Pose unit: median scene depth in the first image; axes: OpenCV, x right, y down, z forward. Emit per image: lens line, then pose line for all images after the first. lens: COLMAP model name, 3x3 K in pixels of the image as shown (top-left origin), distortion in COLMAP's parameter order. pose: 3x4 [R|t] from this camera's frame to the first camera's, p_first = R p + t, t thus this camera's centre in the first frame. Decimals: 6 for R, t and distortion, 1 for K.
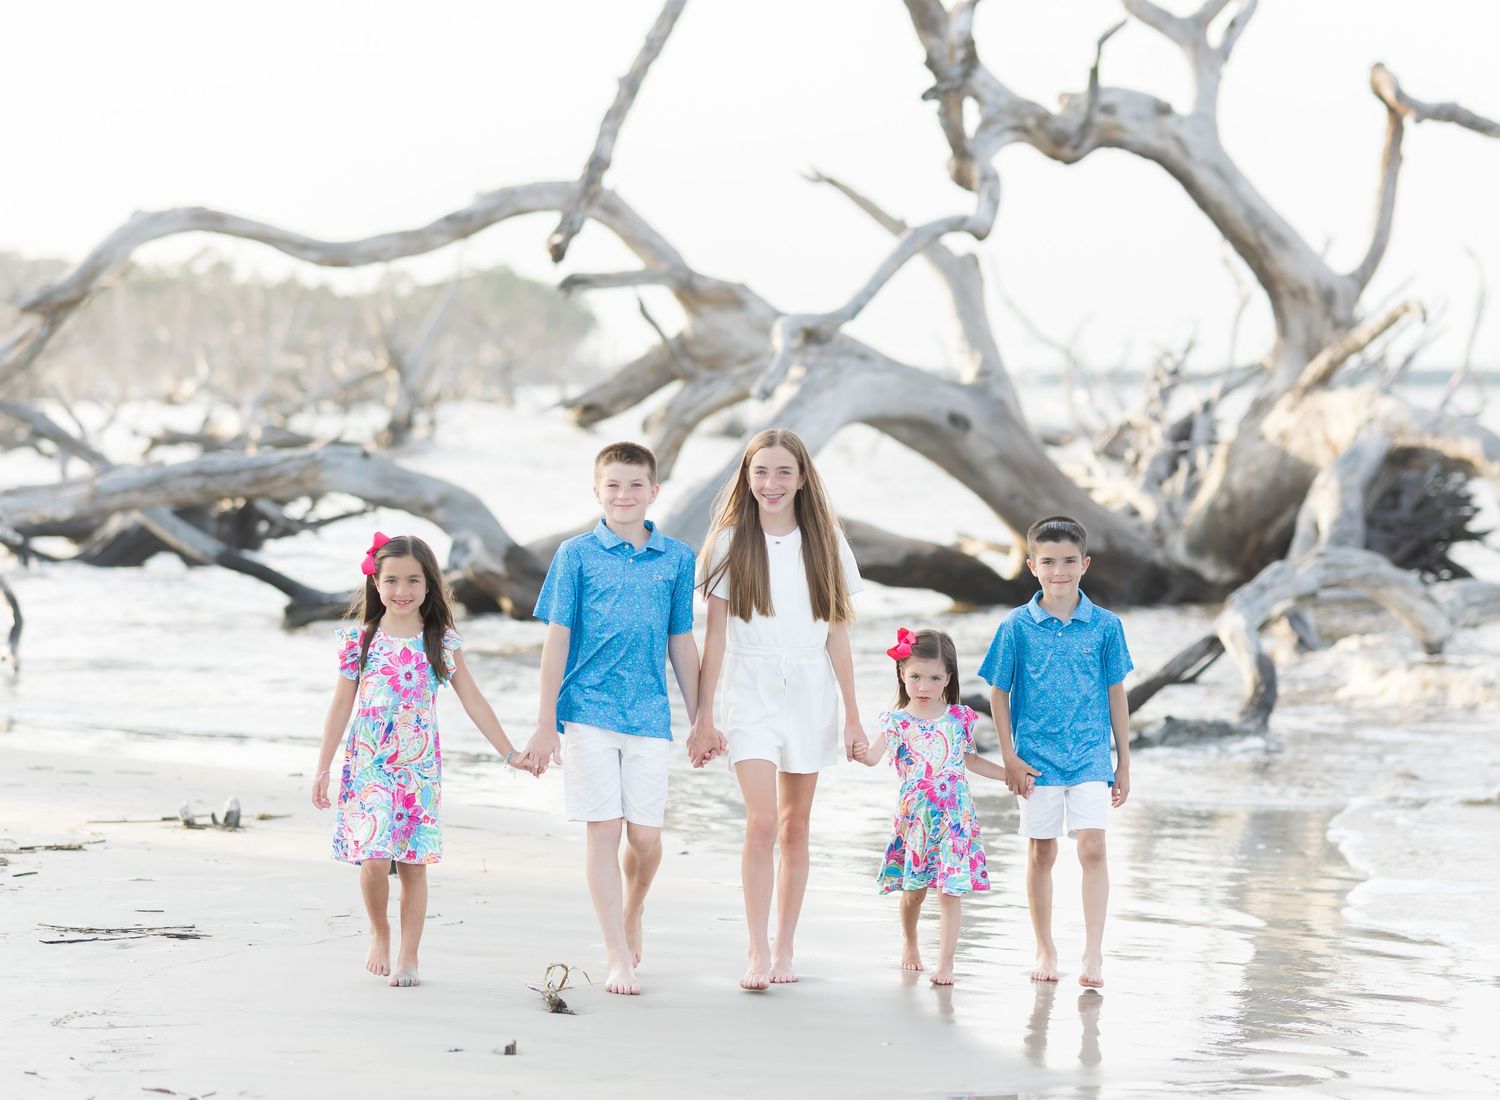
lens RADIAL K [[3867.0, 0, 750.8], [0, 3867.0, 549.2], [0, 0, 1]] dist [-0.054251, 0.000000]
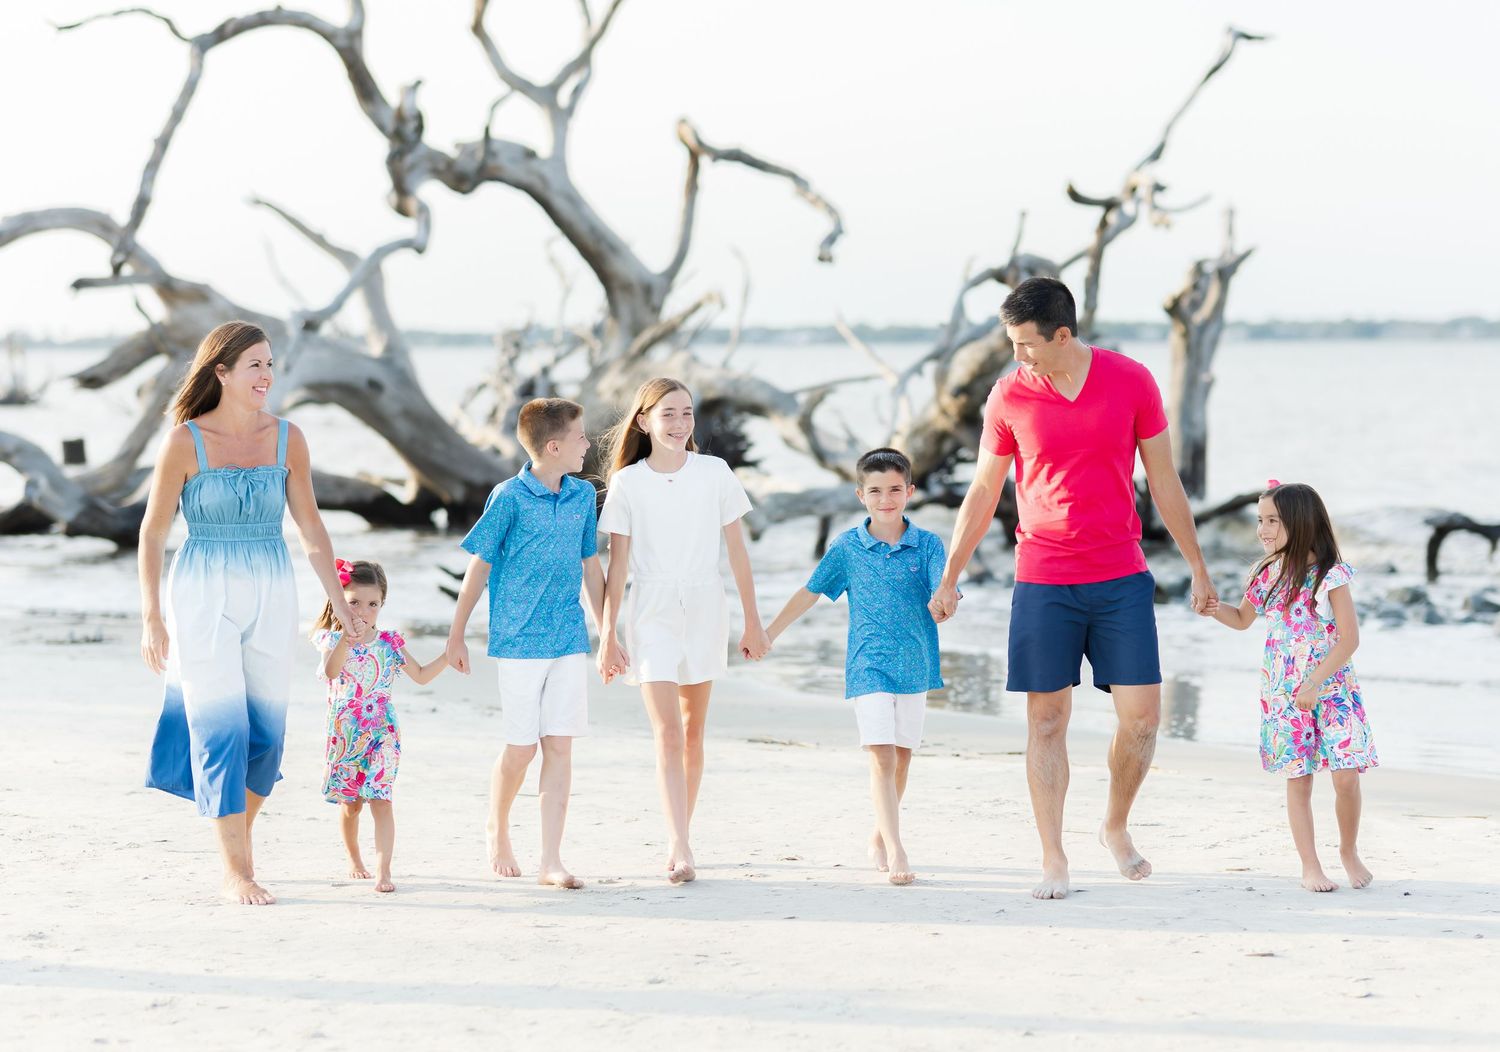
lens RADIAL K [[3868.3, 0, 749.6], [0, 3868.3, 526.0], [0, 0, 1]] dist [-0.114880, 0.000000]
pose [[0.974543, -0.023127, 0.223003, -0.122027], [0.022127, 0.999731, 0.006984, 0.009352], [-0.223105, -0.001872, 0.974793, -0.338121]]
